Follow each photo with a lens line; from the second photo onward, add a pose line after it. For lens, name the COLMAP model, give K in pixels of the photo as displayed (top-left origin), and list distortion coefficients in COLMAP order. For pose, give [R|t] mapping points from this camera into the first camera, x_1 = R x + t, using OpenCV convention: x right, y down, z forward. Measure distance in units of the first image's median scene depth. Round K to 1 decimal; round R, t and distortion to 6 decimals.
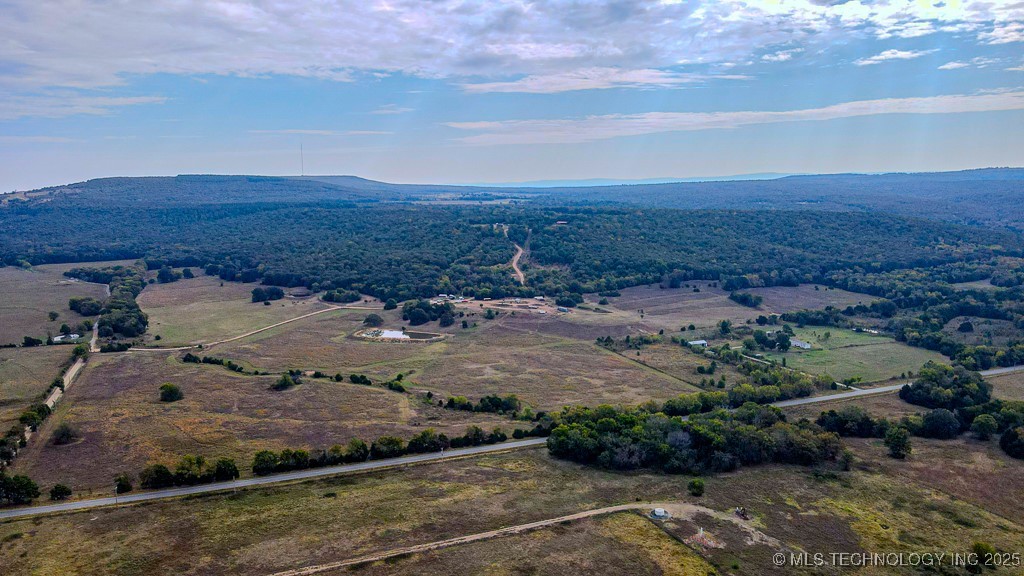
lens RADIAL K [[744.3, 0, 509.4], [0, 744.3, 310.9], [0, 0, 1]] dist [0.005073, 0.001308]
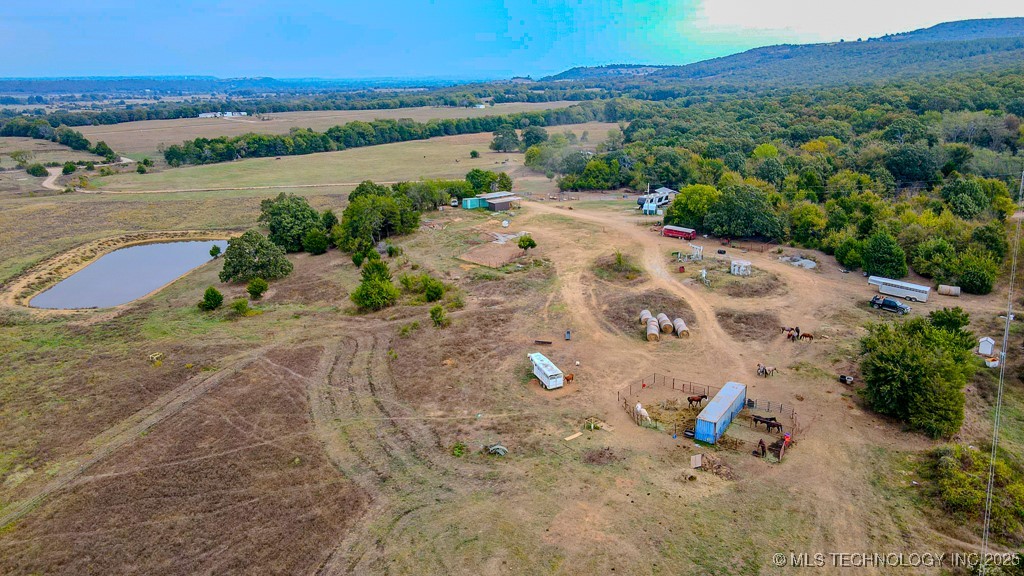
lens RADIAL K [[748.7, 0, 506.3], [0, 748.7, 288.2], [0, 0, 1]] dist [0.001609, 0.039306]
pose [[0.407553, 0.266376, -0.873467, 0.165033], [-0.152539, 0.962929, 0.222485, -0.045525], [0.900351, 0.042564, 0.433078, 0.942275]]
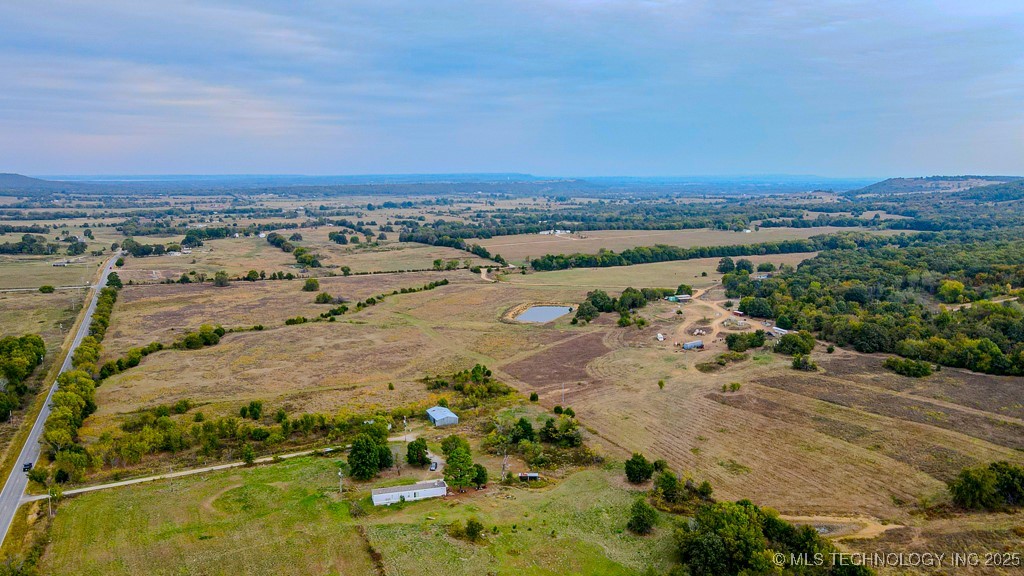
lens RADIAL K [[805.2, 0, 512.0], [0, 805.2, 288.0], [0, 0, 1]] dist [-0.026973, 0.078973]
pose [[0.040258, 0.162803, -0.985837, 0.662091], [-0.171709, 0.973086, 0.153685, -0.114327], [0.984325, 0.163090, 0.067130, 0.848714]]
